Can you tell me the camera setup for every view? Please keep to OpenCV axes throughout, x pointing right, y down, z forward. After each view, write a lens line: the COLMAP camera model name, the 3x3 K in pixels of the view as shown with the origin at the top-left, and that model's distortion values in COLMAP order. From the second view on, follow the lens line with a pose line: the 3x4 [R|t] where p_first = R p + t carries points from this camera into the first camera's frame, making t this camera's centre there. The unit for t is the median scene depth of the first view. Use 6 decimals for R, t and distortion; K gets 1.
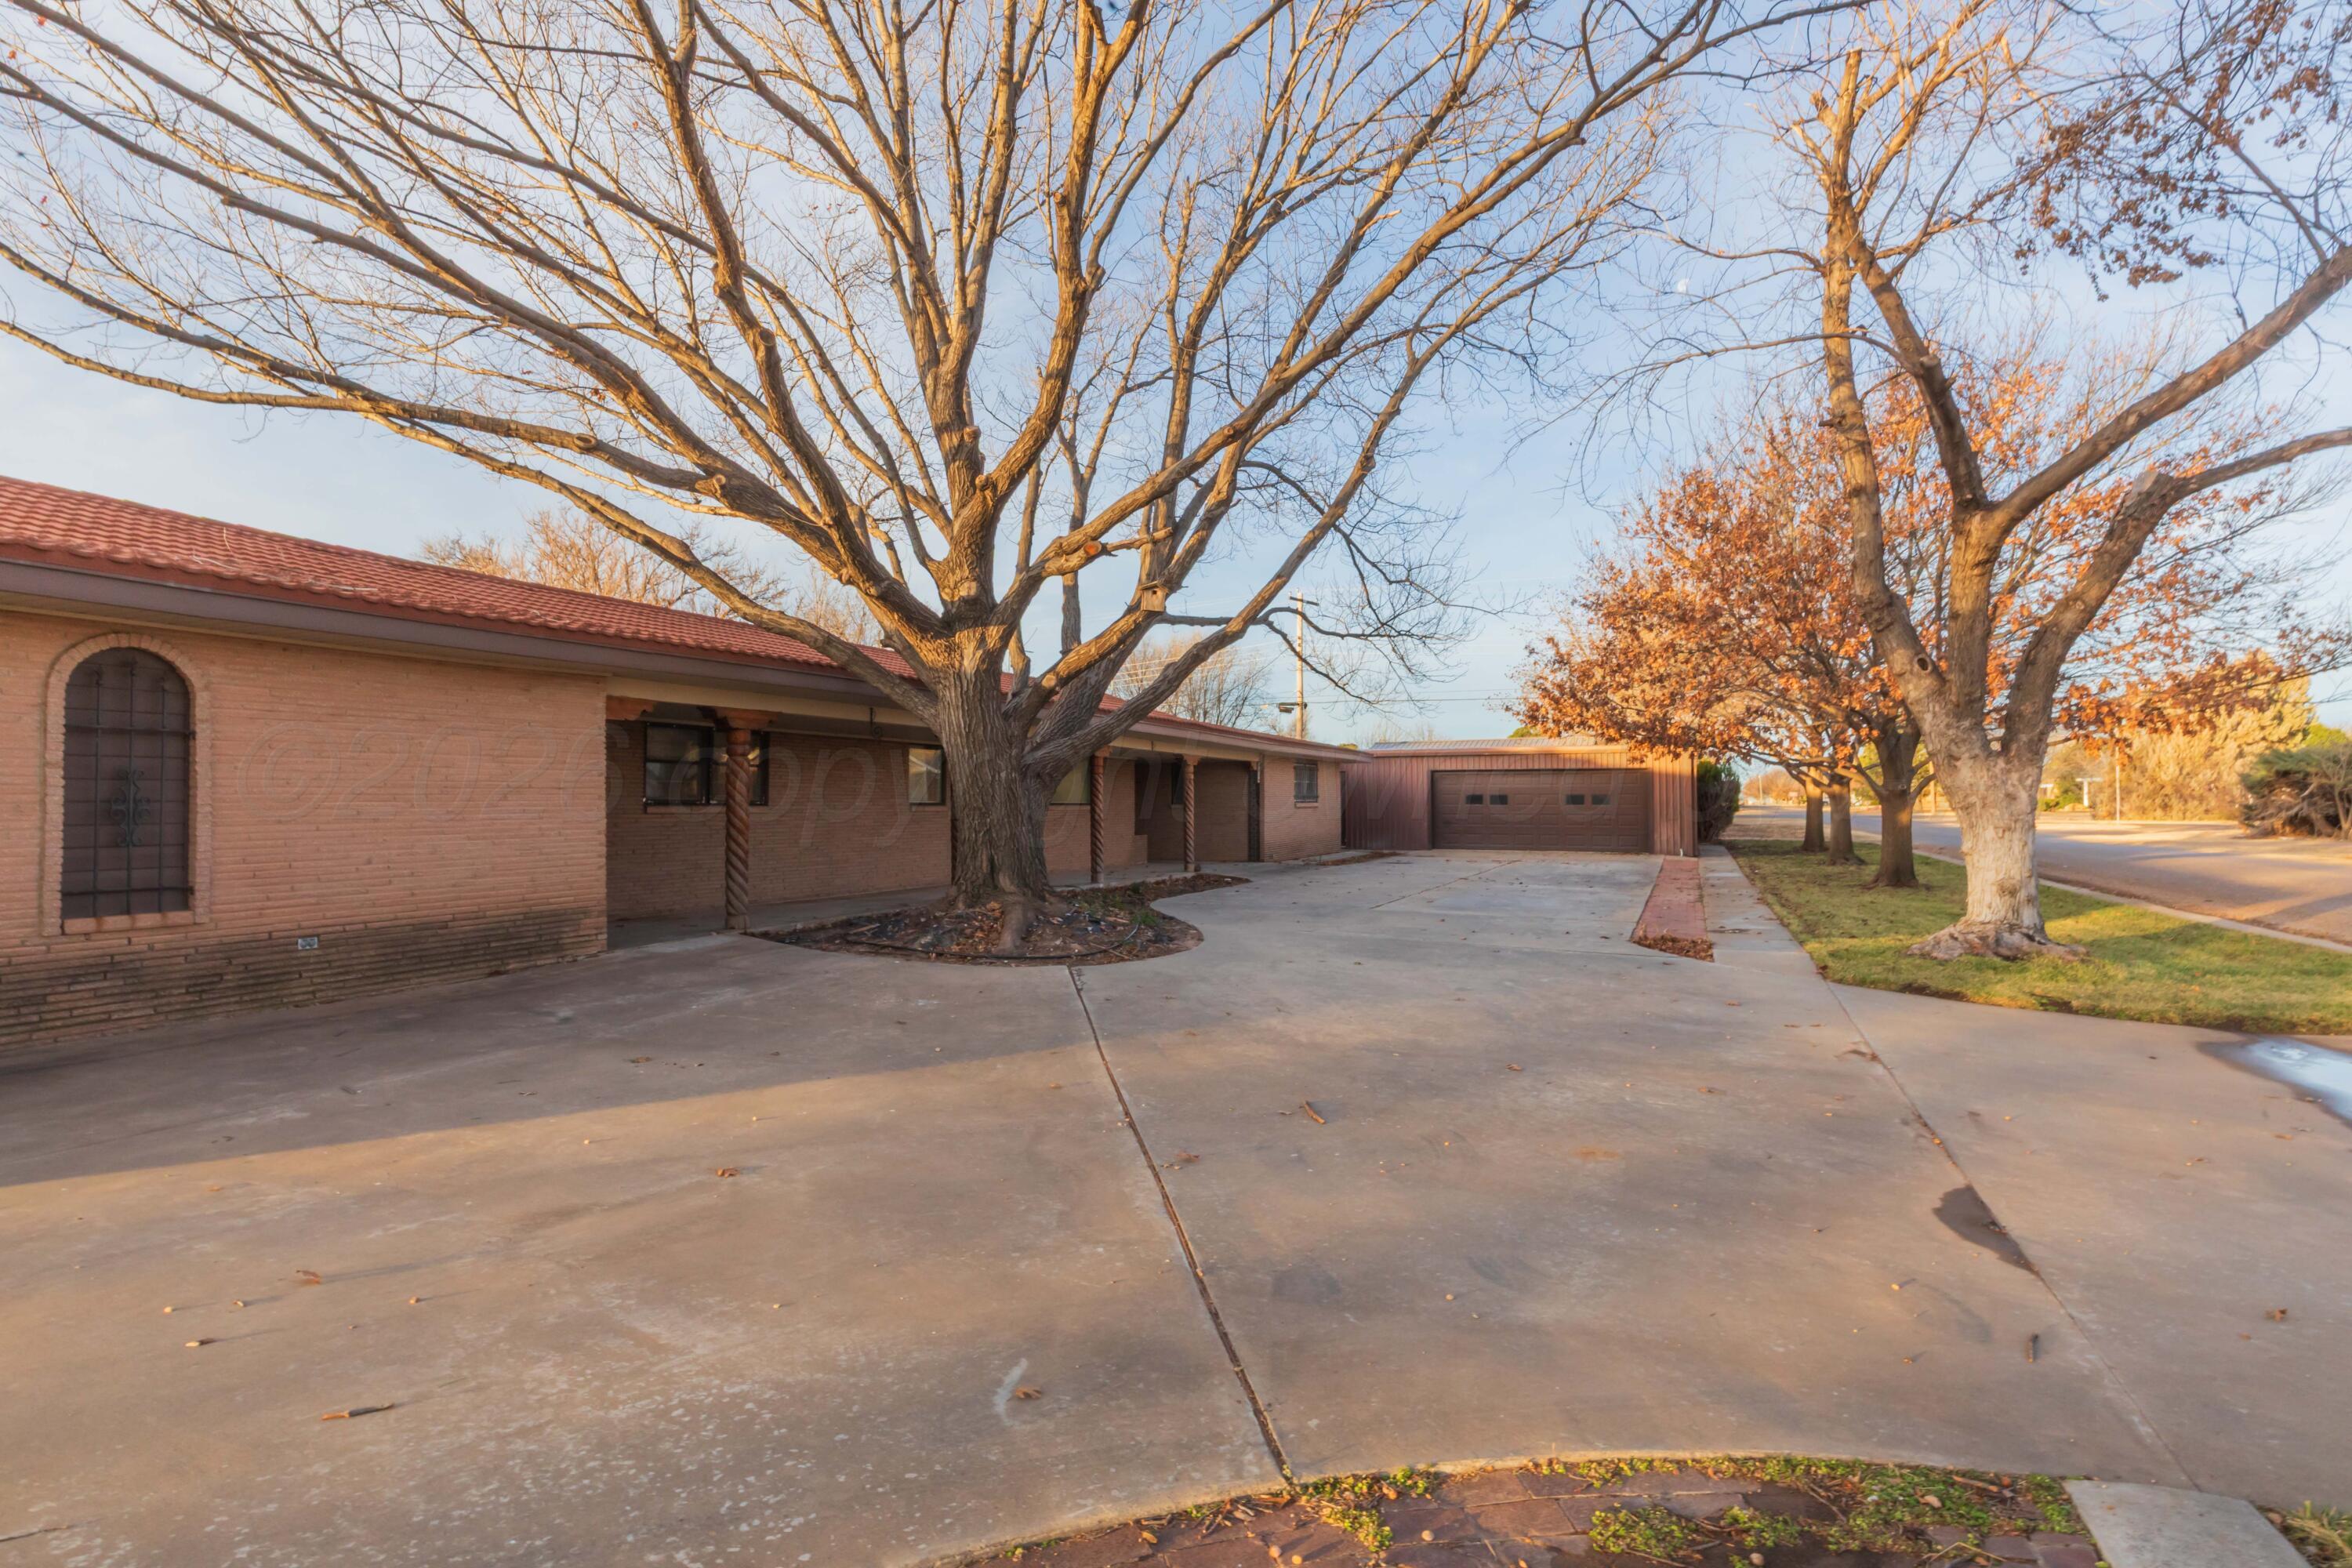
lens RADIAL K [[1110.9, 0, 1176.0], [0, 1110.9, 784.0], [0, 0, 1]] dist [0.000508, 0.000008]
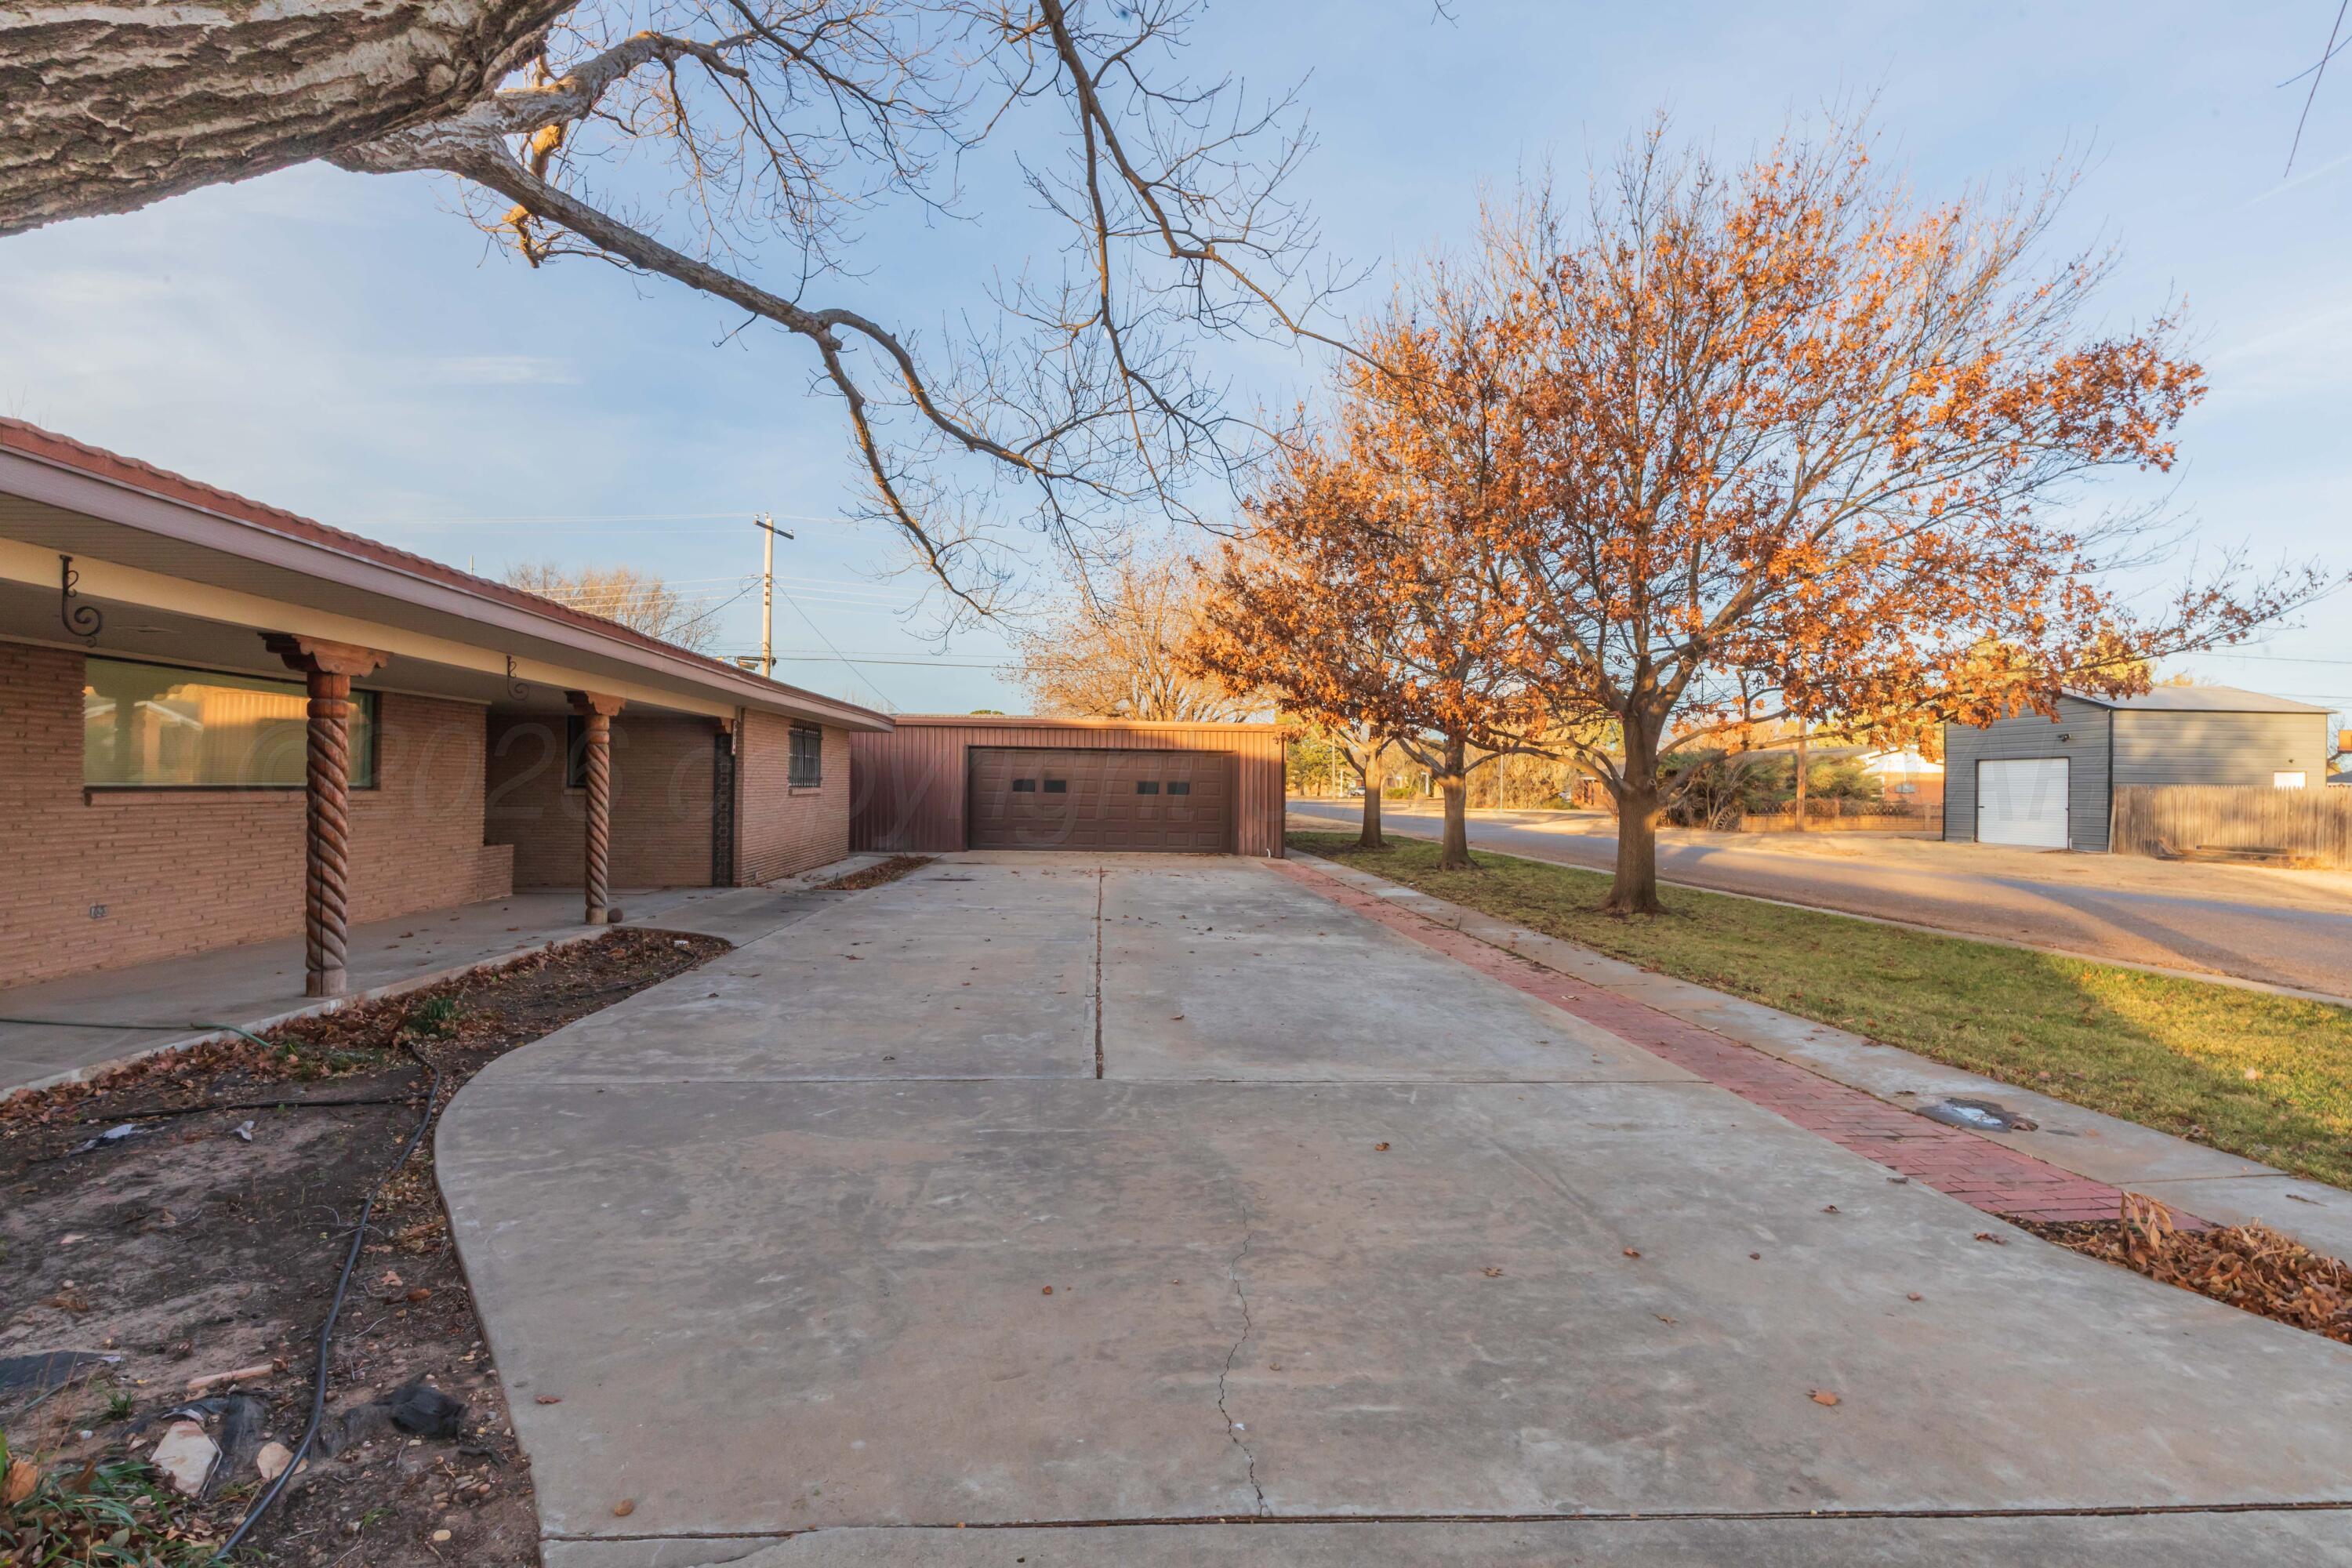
lens RADIAL K [[1110.9, 0, 1176.0], [0, 1110.9, 784.0], [0, 0, 1]] dist [0.000508, 0.000008]
pose [[0.884170, 0.015859, 0.466896, 0.005657], [-0.024188, 0.999637, 0.011851, 0.001605], [-0.466539, -0.021772, 0.884233, 0.296470]]
